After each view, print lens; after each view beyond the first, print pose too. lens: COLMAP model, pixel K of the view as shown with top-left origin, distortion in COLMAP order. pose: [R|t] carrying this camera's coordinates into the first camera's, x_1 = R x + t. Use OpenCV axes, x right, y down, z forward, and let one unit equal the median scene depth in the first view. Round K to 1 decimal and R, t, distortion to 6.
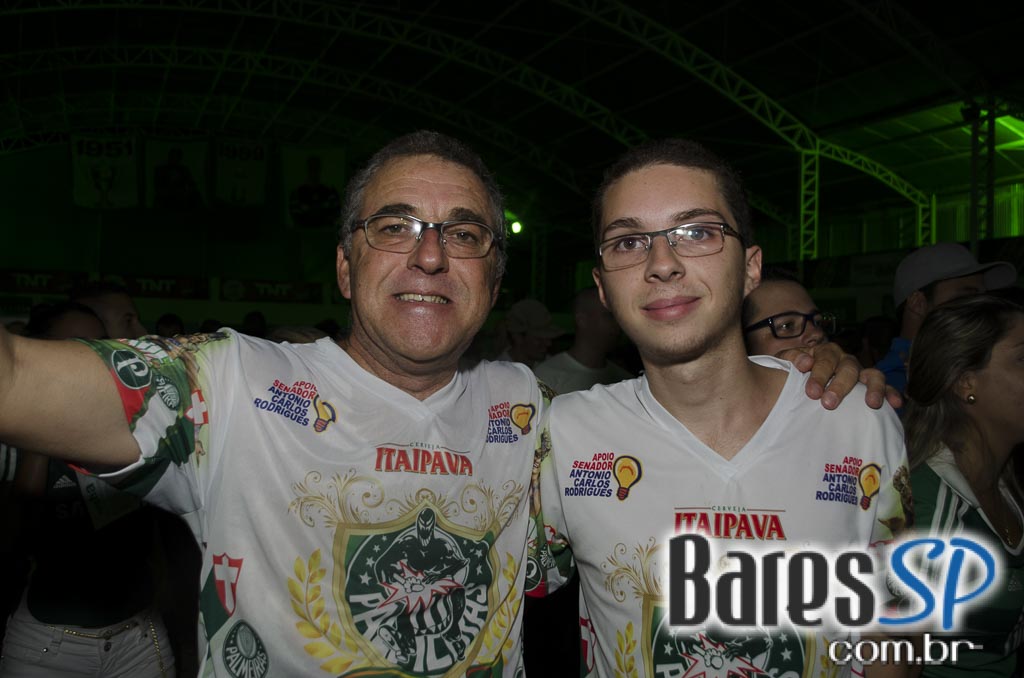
lens RADIAL K [[1023.3, 0, 509.9], [0, 1023.3, 344.6], [0, 0, 1]] dist [-0.058240, 0.000000]
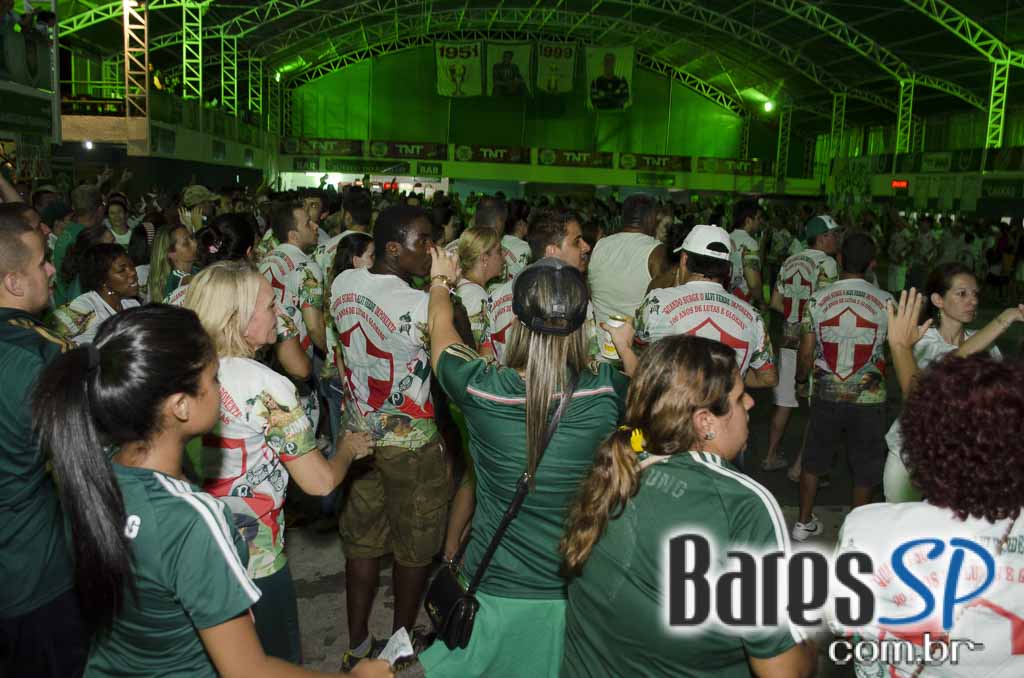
lens RADIAL K [[893.3, 0, 527.1], [0, 893.3, 331.2], [0, 0, 1]] dist [-0.059003, 0.005317]
pose [[0.968717, 0.057686, -0.241372, 0.000770], [-0.019604, 0.987358, 0.157290, -0.011833], [0.247394, -0.147638, 0.957601, -0.185494]]
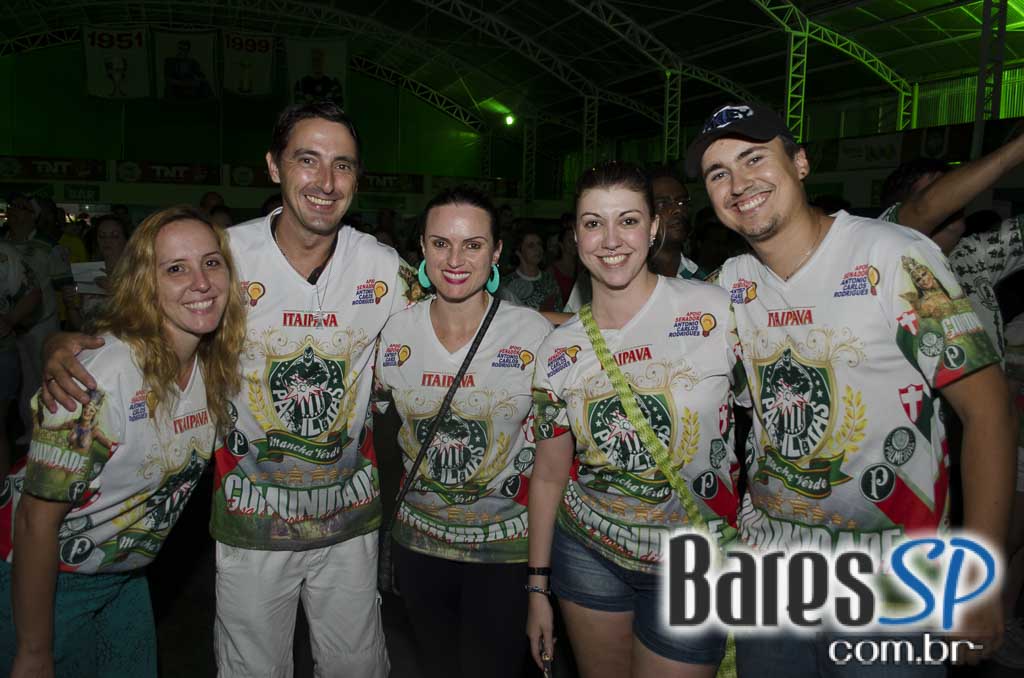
lens RADIAL K [[827.0, 0, 503.8], [0, 827.0, 347.0], [0, 0, 1]] dist [-0.074246, 0.014877]
pose [[0.999979, 0.005129, -0.003935, 0.008720], [-0.004515, 0.989762, 0.142655, 0.000799], [0.004627, -0.142635, 0.989765, 0.127622]]
